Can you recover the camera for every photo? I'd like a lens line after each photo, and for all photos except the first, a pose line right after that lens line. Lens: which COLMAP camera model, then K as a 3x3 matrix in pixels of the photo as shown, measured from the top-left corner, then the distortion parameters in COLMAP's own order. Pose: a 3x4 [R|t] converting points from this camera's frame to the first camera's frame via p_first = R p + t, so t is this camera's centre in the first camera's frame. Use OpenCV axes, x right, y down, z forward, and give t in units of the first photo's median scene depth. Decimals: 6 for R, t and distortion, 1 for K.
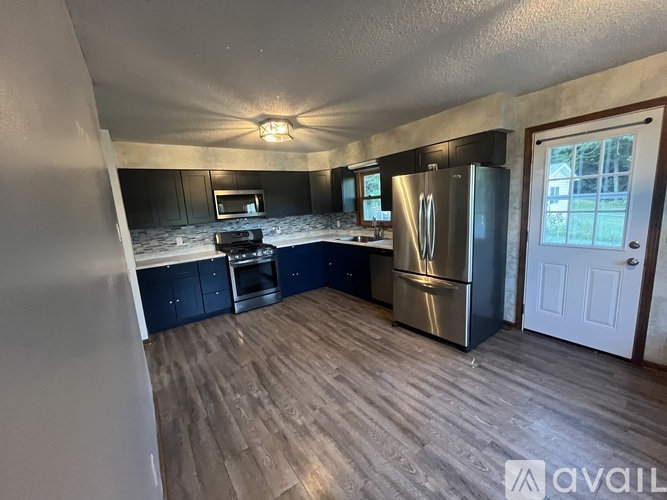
lens RADIAL K [[270.6, 0, 332.8], [0, 270.6, 253.5], [0, 0, 1]] dist [-0.003121, 0.000006]
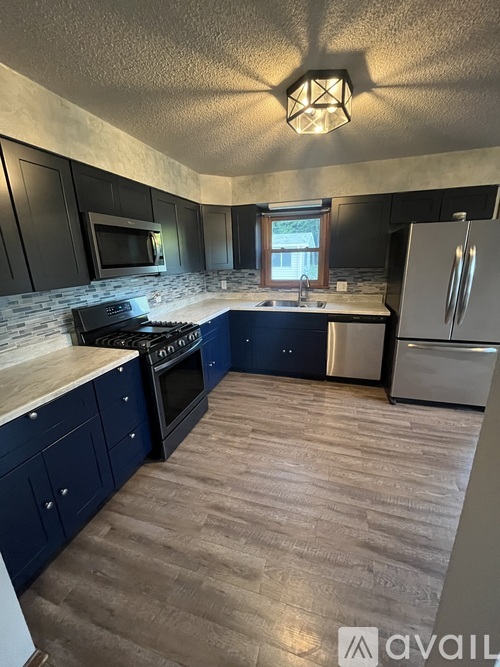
lens RADIAL K [[270.6, 0, 250.7], [0, 270.6, 332.0], [0, 0, 1]] dist [-0.003121, 0.000006]
pose [[0.801488, -0.118502, 0.586152, -0.532500], [0.079331, 0.992576, 0.092193, -0.063165], [-0.592725, -0.027391, 0.804939, 0.512704]]
